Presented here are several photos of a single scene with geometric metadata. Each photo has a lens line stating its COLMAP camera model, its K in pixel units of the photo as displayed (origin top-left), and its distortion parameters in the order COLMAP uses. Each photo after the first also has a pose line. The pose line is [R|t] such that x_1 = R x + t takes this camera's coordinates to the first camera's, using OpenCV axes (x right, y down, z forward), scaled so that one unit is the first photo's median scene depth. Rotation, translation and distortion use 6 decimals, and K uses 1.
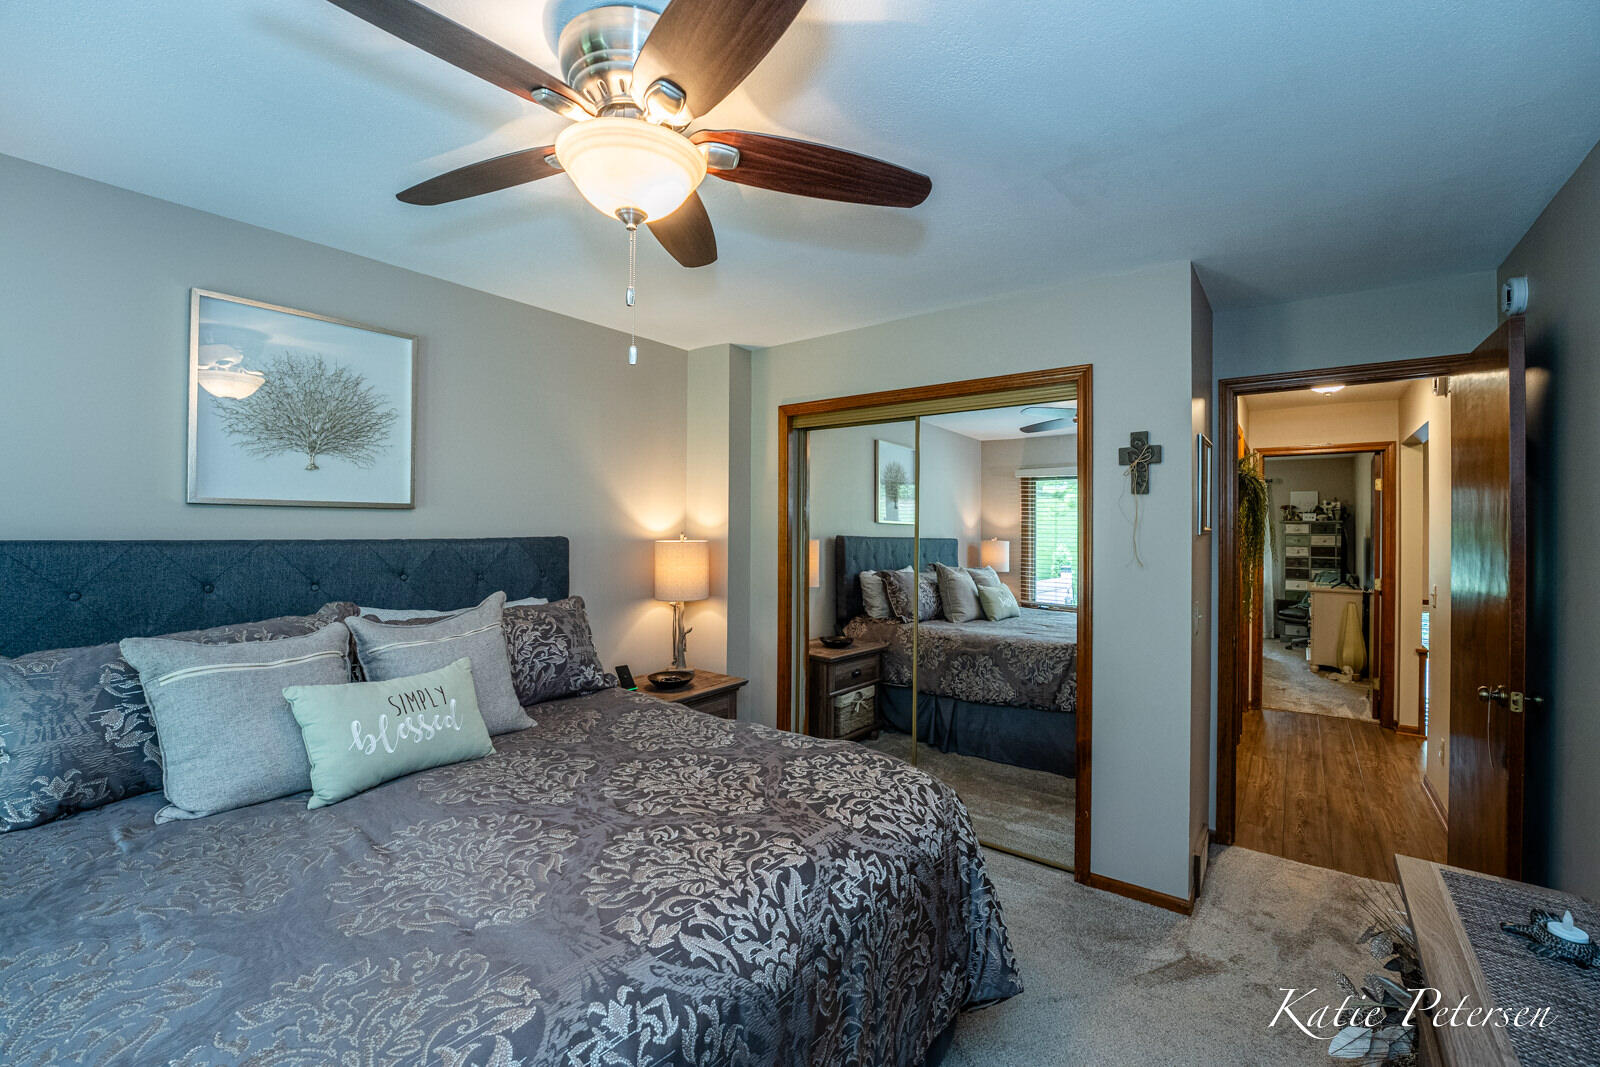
lens RADIAL K [[673.7, 0, 793.0], [0, 673.7, 530.6], [0, 0, 1]] dist [-0.023838, 0.003003]
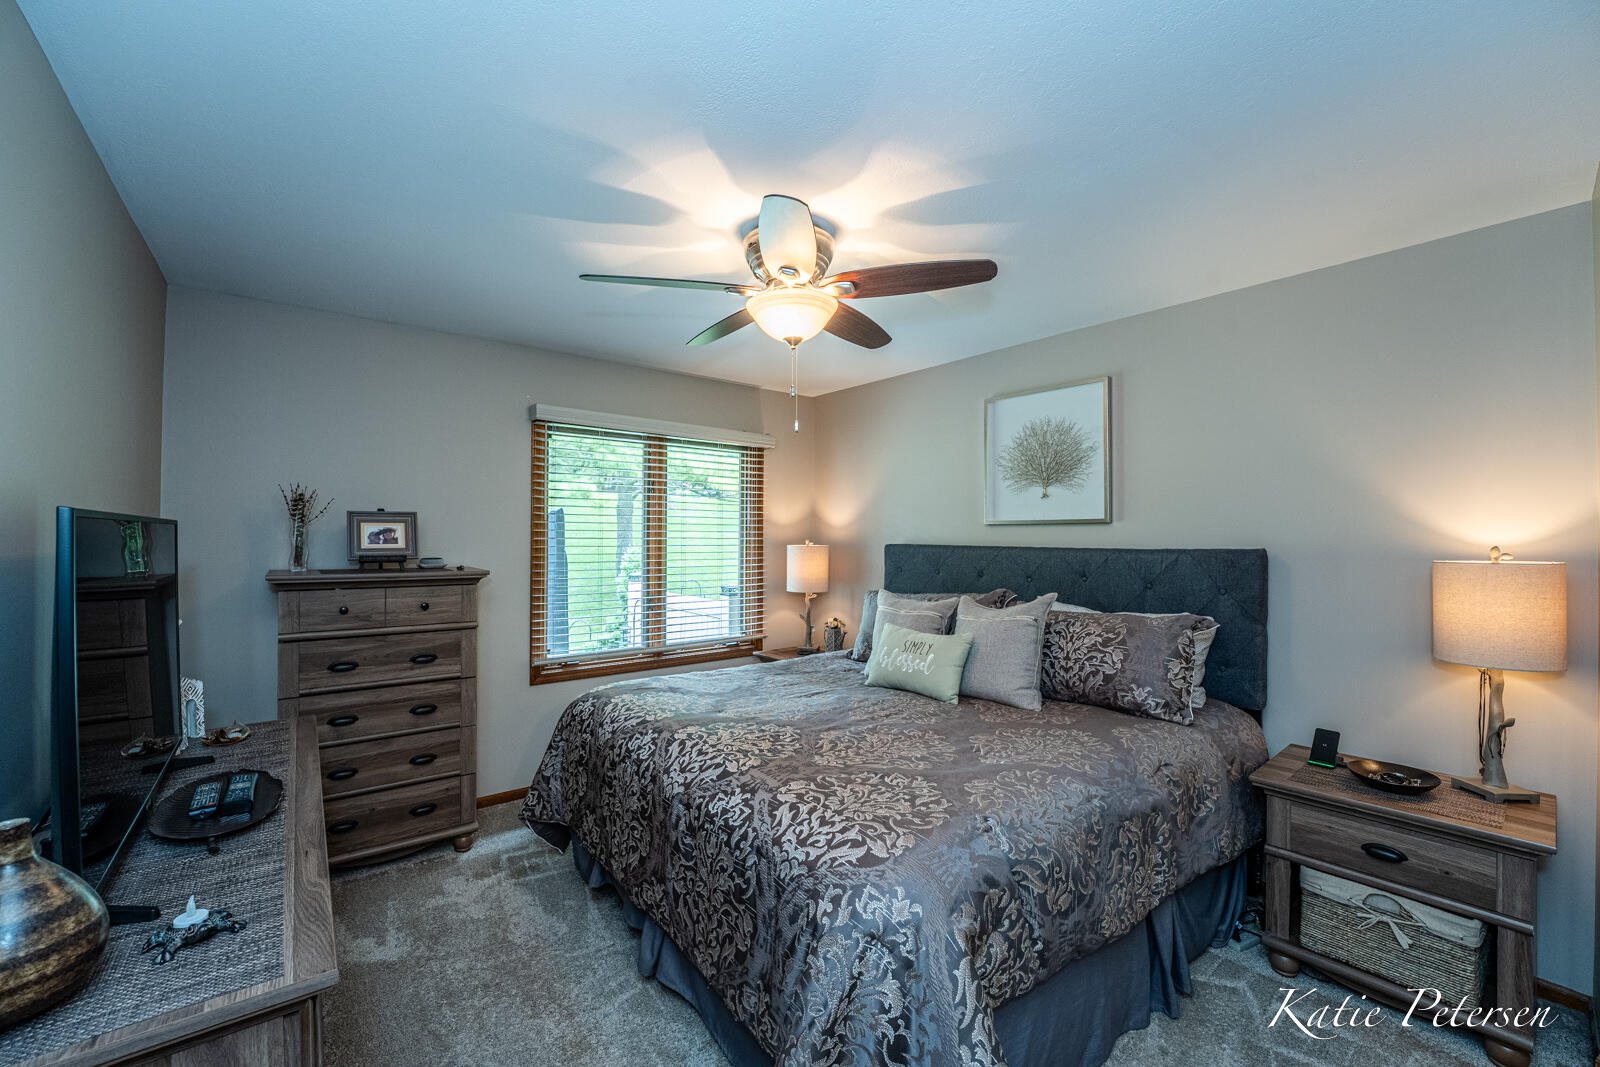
lens RADIAL K [[629.1, 0, 794.8], [0, 629.1, 538.8], [0, 0, 1]] dist [-0.001226, -0.000081]
pose [[-0.239828, -0.000801, -0.970815, 1.054188], [-0.007309, 0.999973, 0.000981, -0.001818], [0.970788, 0.007331, -0.239827, 1.188373]]
